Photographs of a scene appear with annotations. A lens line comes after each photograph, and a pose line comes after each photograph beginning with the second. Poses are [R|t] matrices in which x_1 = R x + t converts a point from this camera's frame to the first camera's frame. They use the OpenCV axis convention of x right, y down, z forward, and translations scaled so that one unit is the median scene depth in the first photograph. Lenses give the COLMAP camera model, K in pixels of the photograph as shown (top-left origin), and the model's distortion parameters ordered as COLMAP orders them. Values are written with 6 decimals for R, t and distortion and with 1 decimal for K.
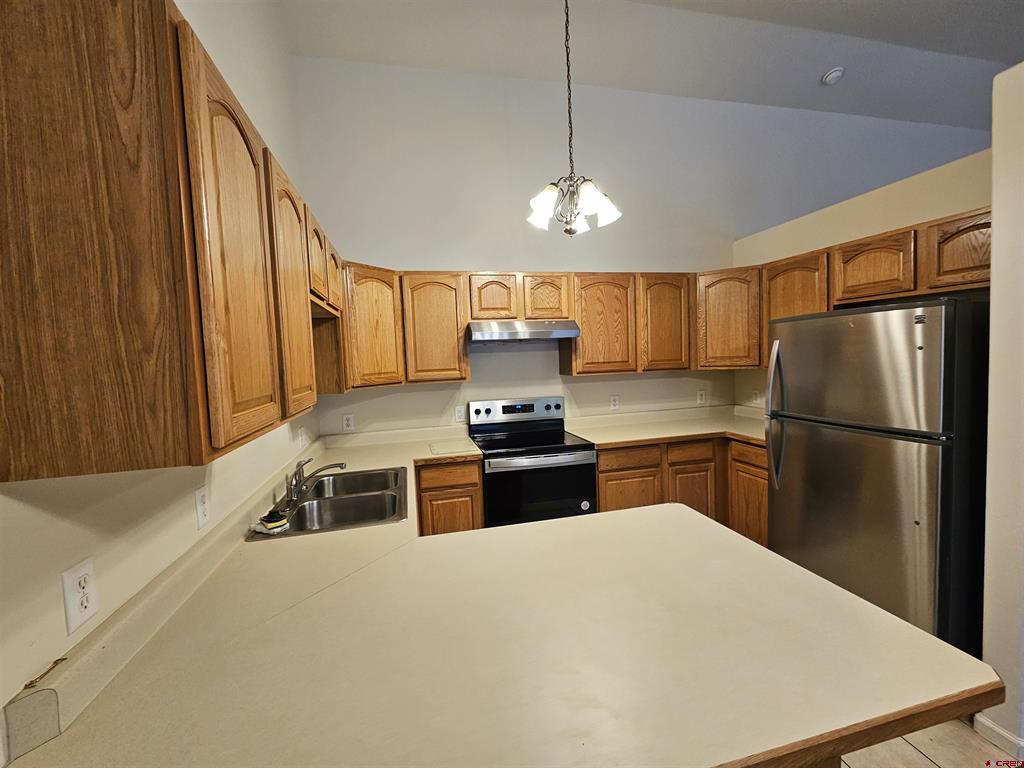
lens RADIAL K [[415.2, 0, 507.1], [0, 415.2, 379.3], [0, 0, 1]] dist [-0.004087, -0.000340]
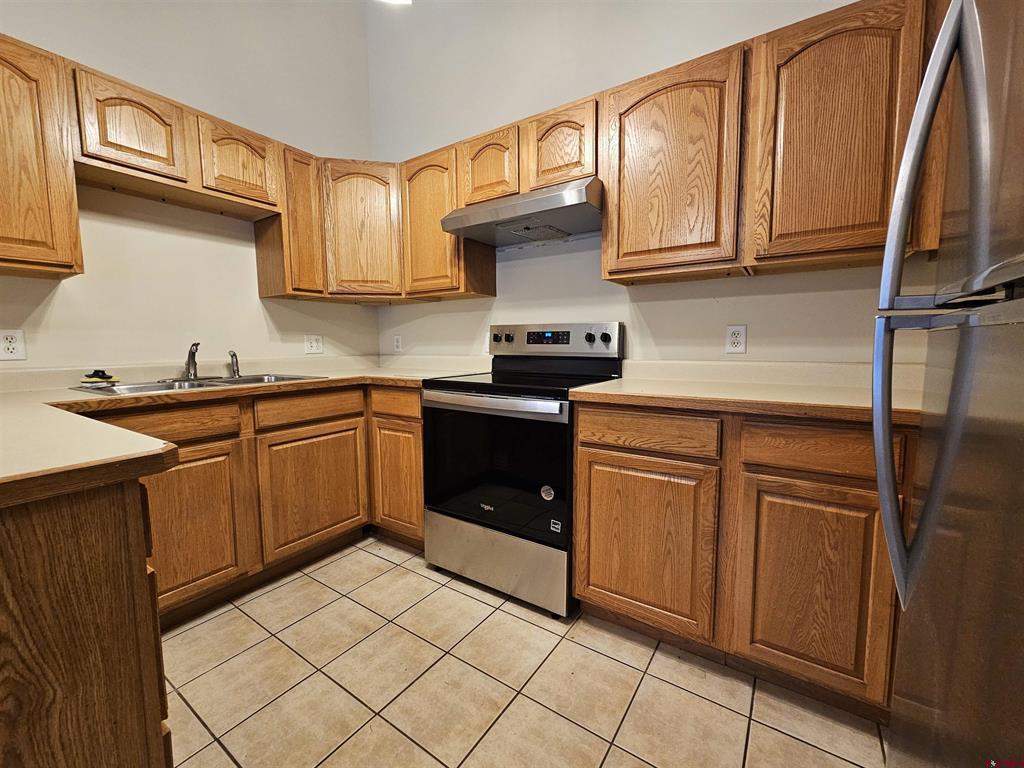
lens RADIAL K [[415.2, 0, 514.5], [0, 415.2, 380.3], [0, 0, 1]] dist [-0.004087, -0.000340]
pose [[0.689421, 0.098295, -0.717660, 0.518877], [-0.059314, 0.995084, 0.079313, 0.096368], [0.721928, -0.012113, 0.691862, 0.527360]]
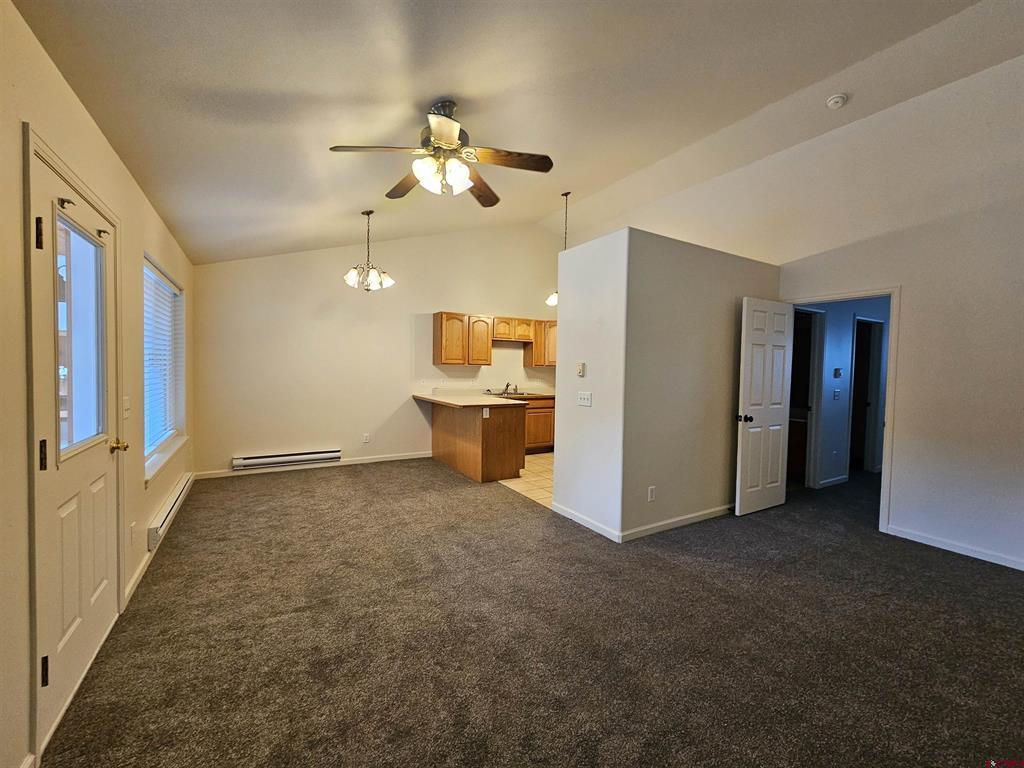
lens RADIAL K [[415.2, 0, 509.0], [0, 415.2, 384.2], [0, 0, 1]] dist [-0.004087, -0.000340]
pose [[0.293579, 0.091374, -0.951558, 1.810706], [-0.084338, 0.994015, 0.069431, -0.024940], [0.952207, 0.059869, 0.299529, -0.045129]]
